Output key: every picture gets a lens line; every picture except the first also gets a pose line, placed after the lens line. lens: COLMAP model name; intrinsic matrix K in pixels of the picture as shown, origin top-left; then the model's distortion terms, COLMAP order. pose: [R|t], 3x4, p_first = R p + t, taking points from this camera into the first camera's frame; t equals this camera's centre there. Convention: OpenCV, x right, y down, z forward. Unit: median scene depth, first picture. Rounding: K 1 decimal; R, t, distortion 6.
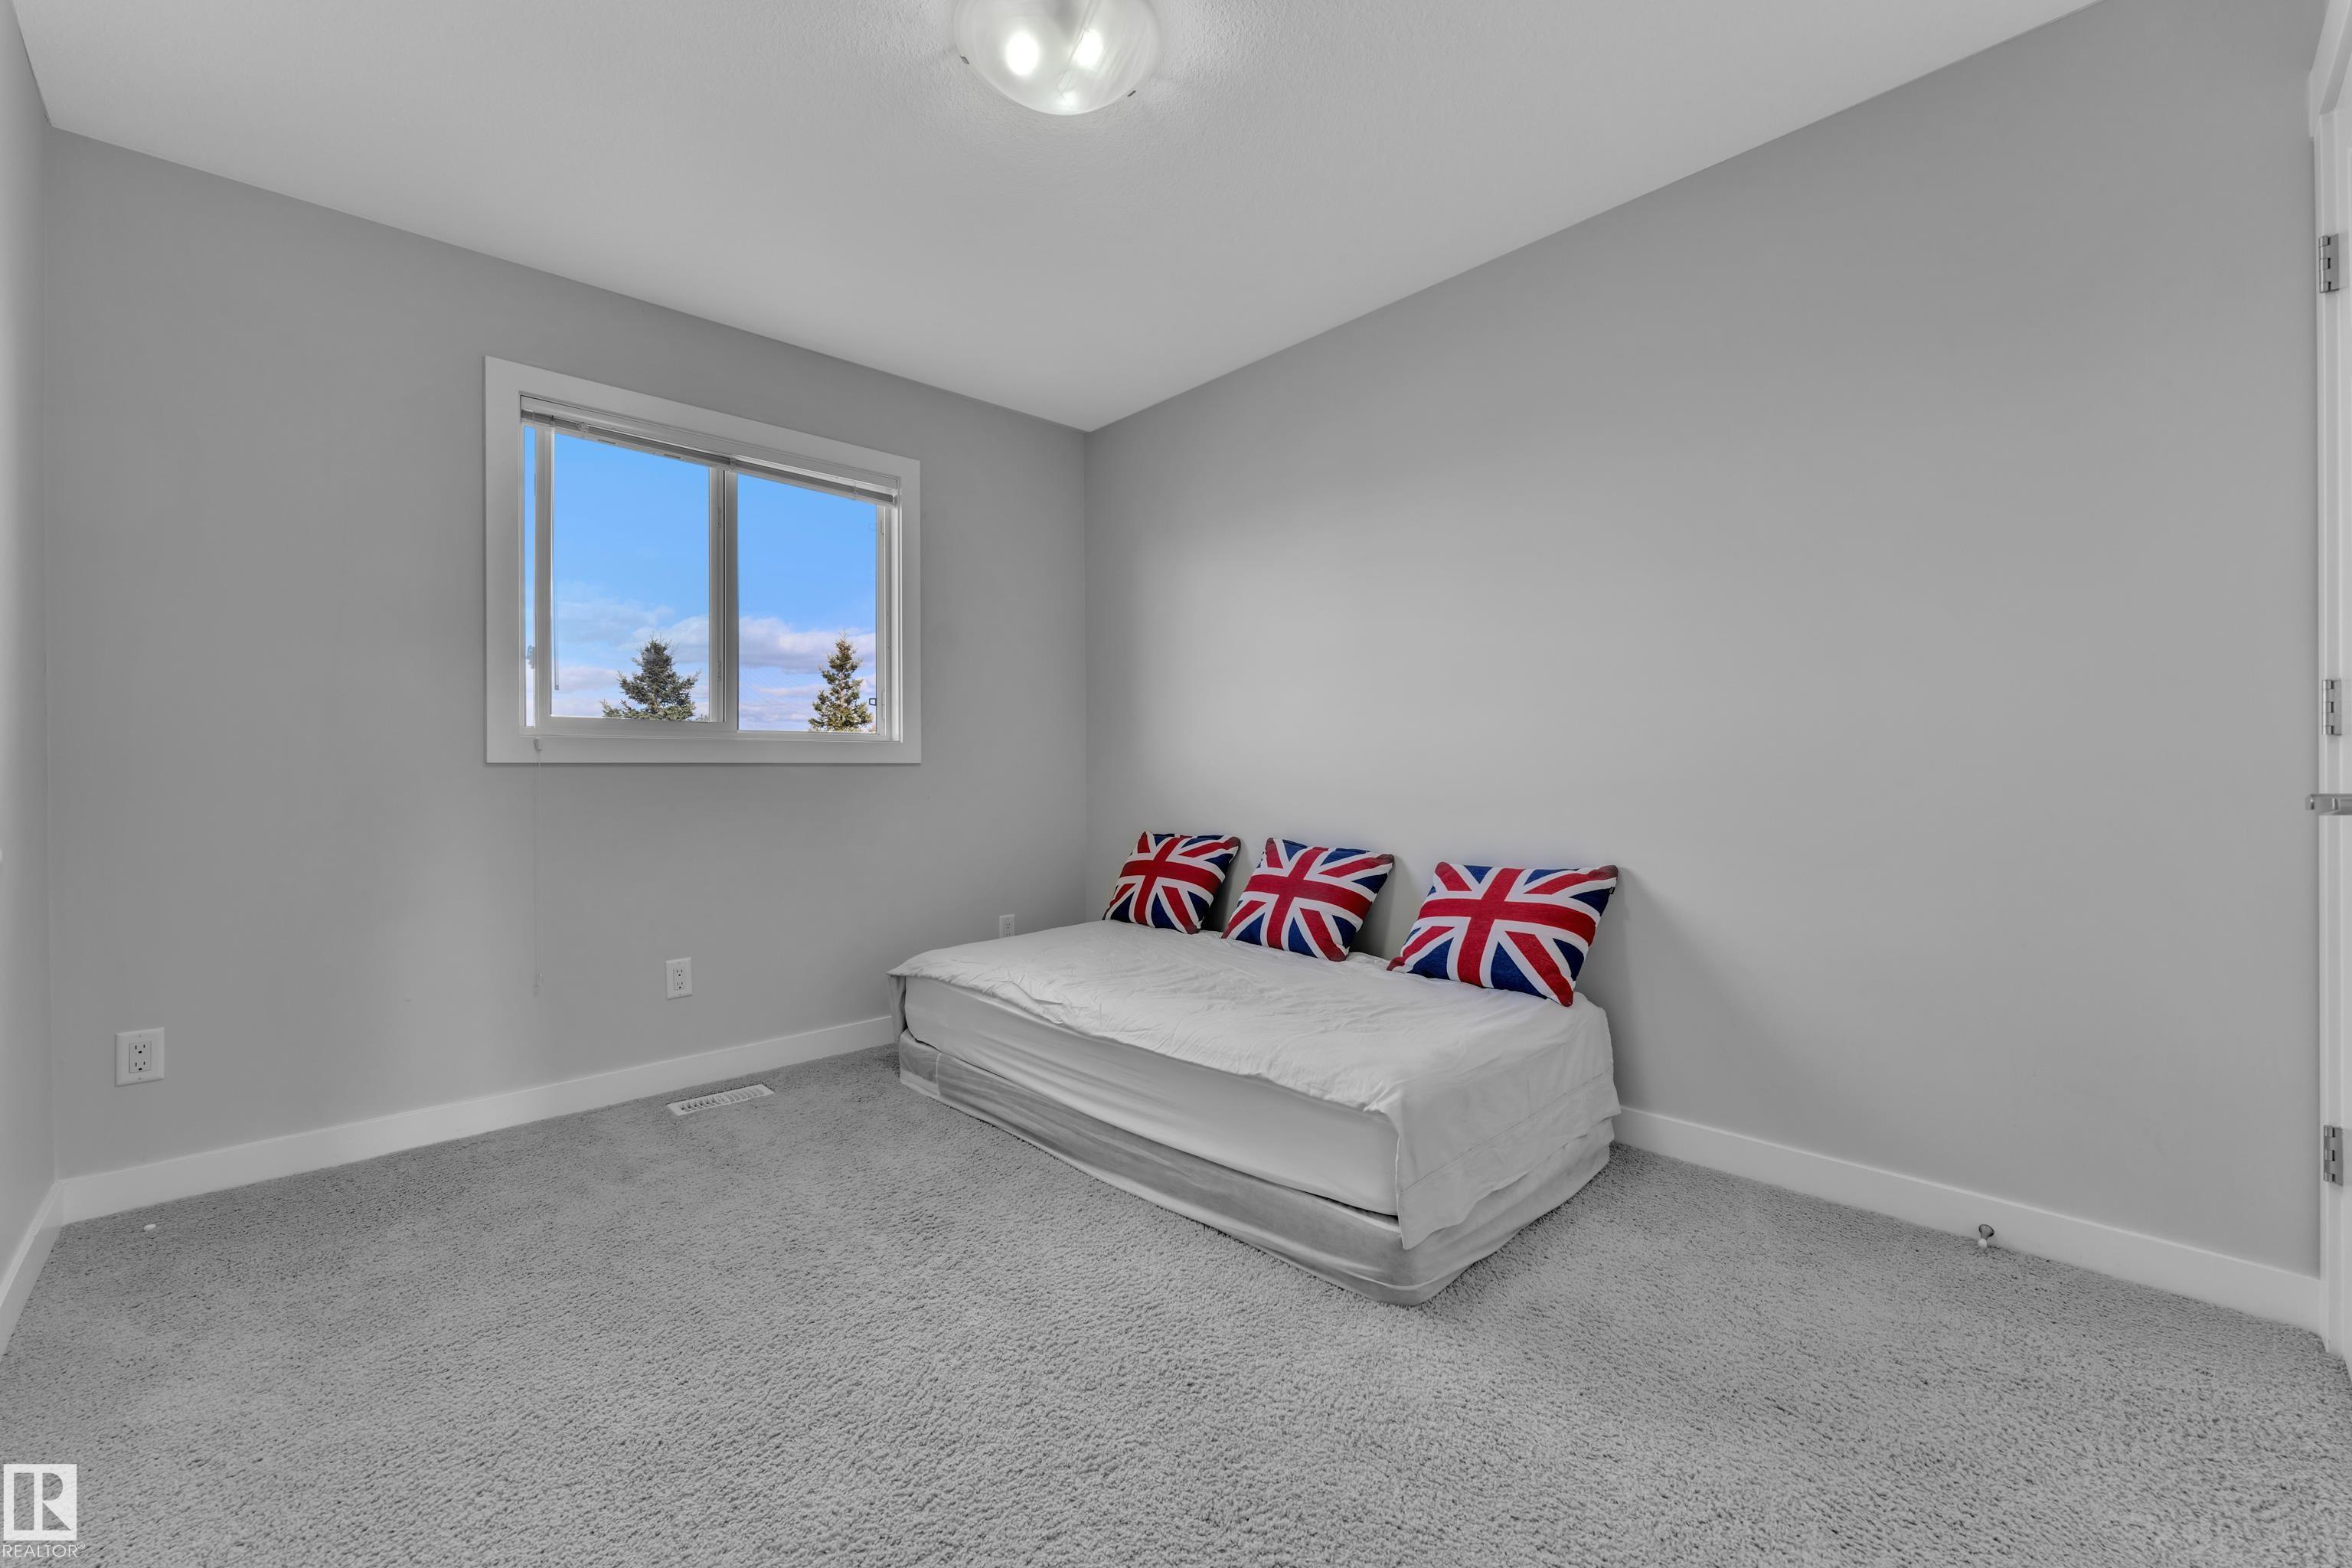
lens RADIAL K [[946.2, 0, 1177.4], [0, 946.2, 772.2], [0, 0, 1]] dist [0.002976, -0.000572]
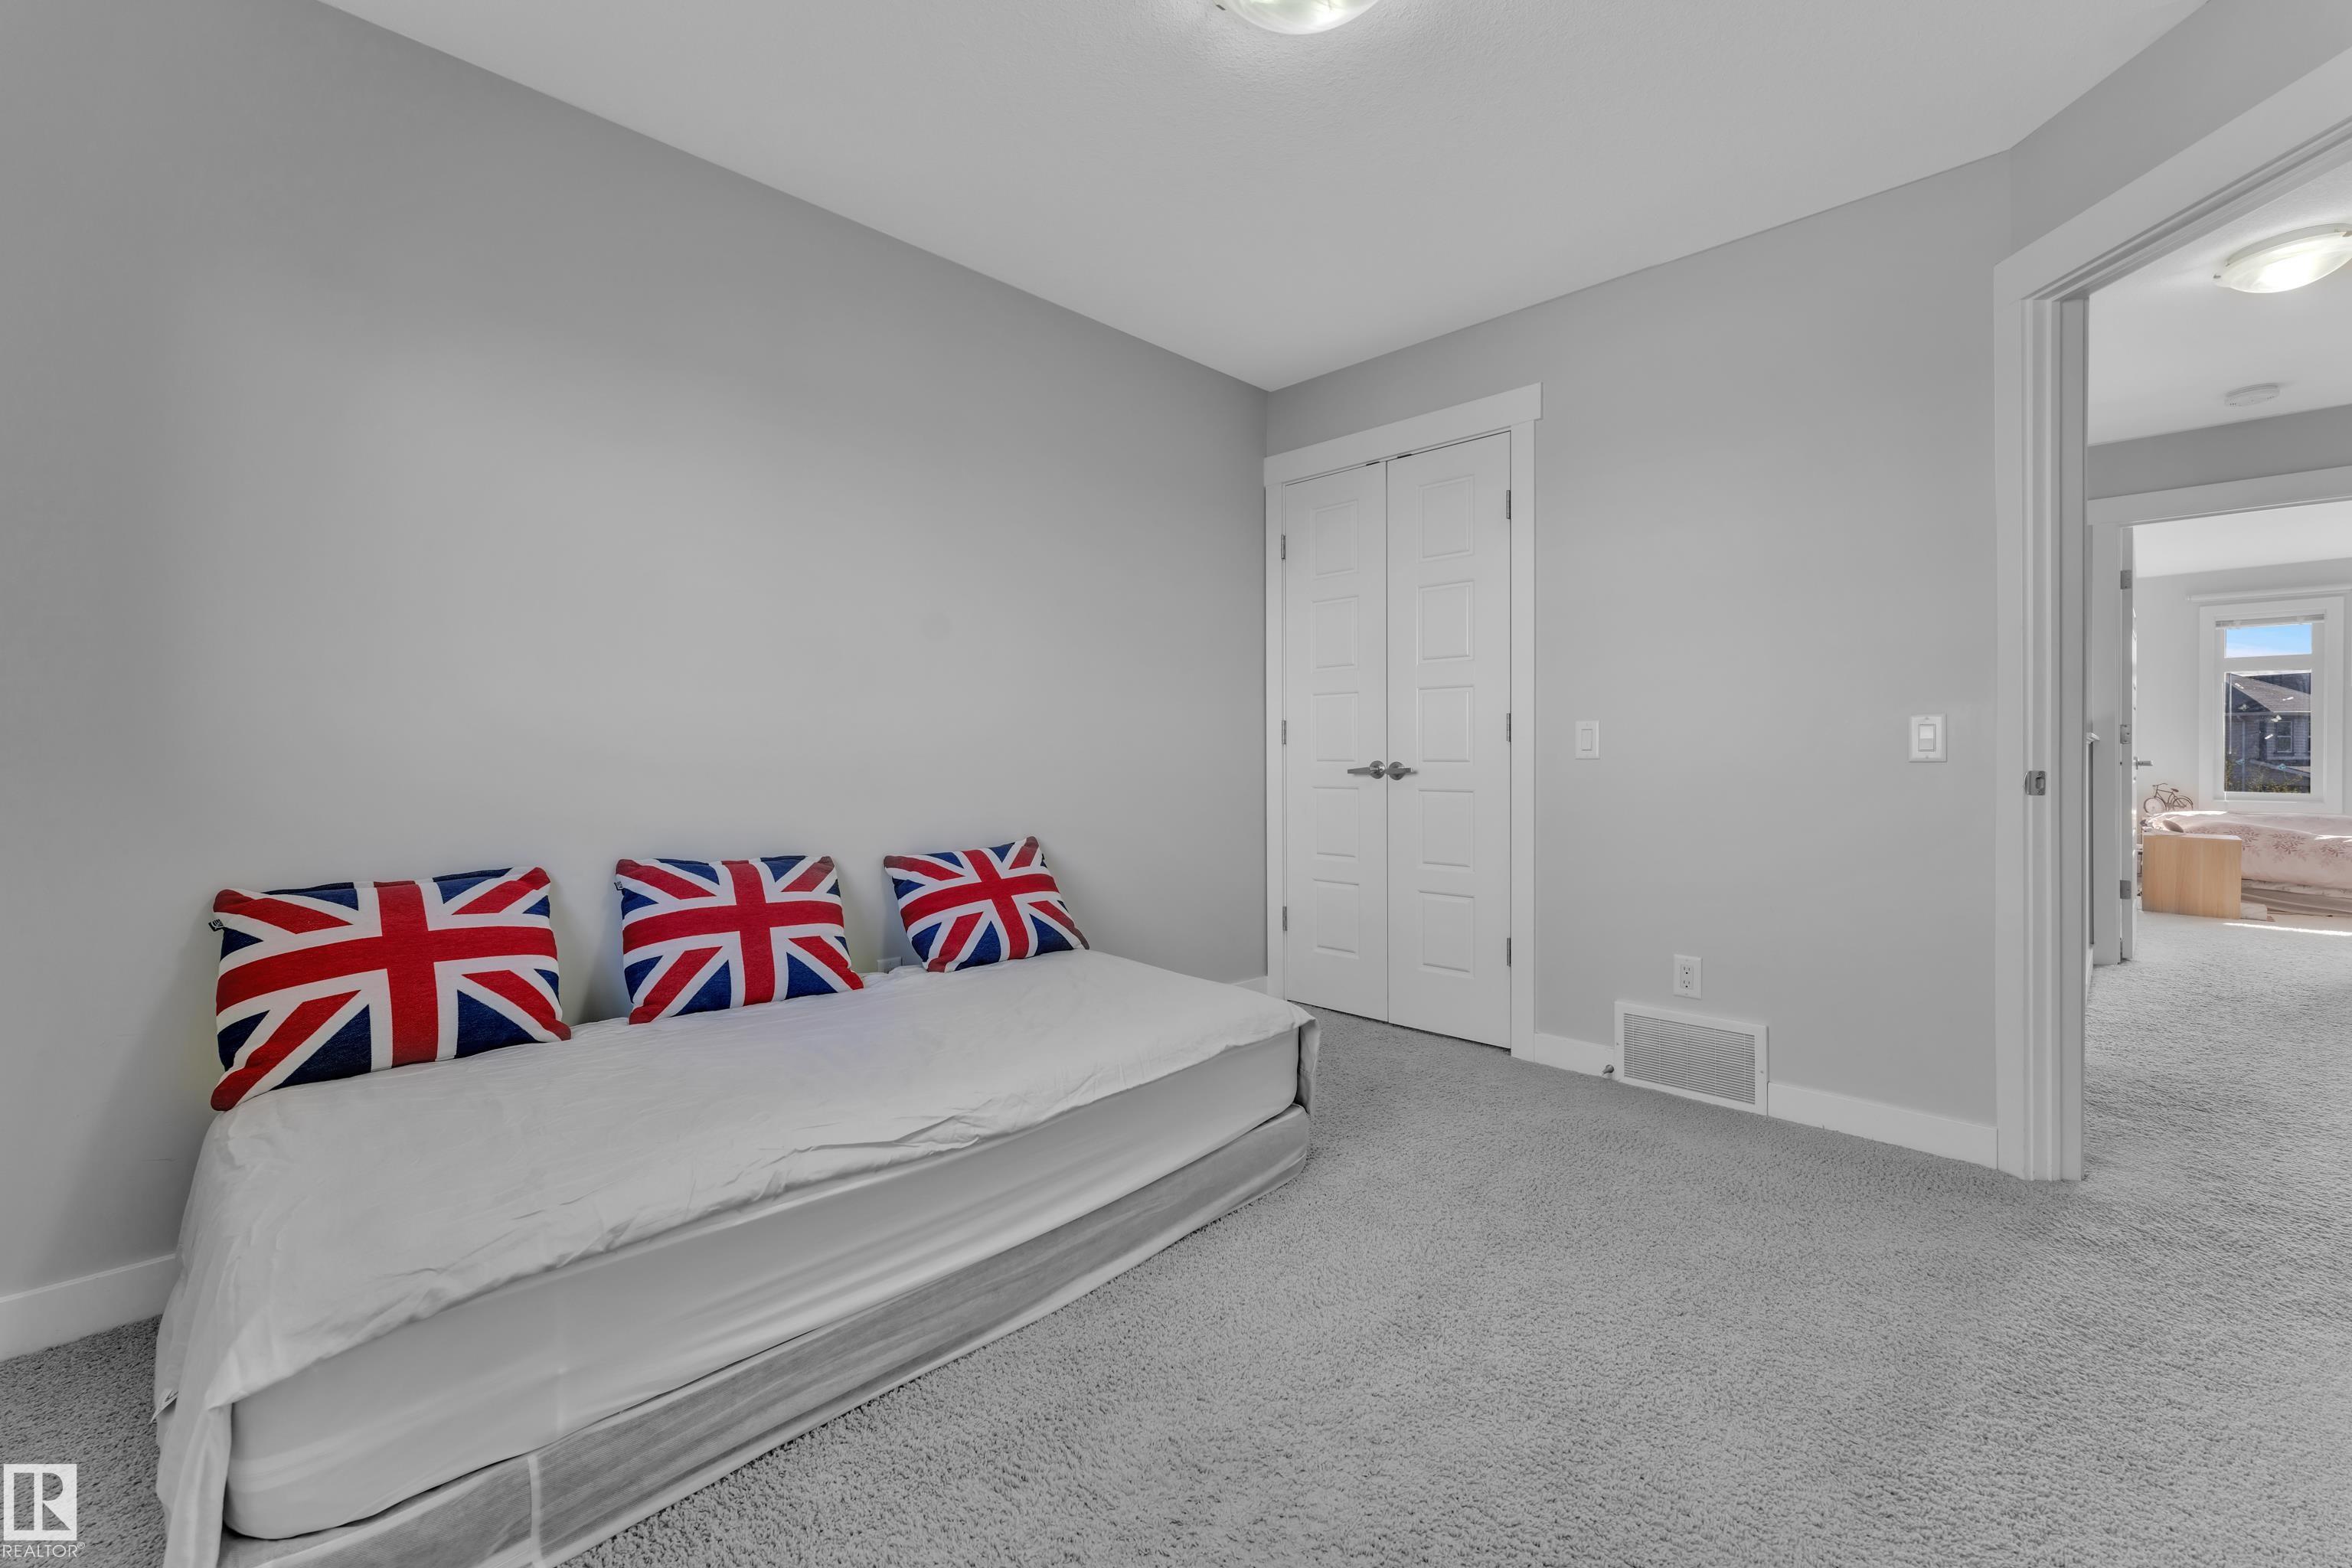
lens RADIAL K [[946.2, 0, 1178.3], [0, 946.2, 777.9], [0, 0, 1]] dist [0.002976, -0.000572]
pose [[-0.004315, -0.019676, 0.999797, -0.731359], [0.005921, 0.999788, 0.019702, 0.004702], [-0.999973, 0.006005, -0.004197, 0.822322]]
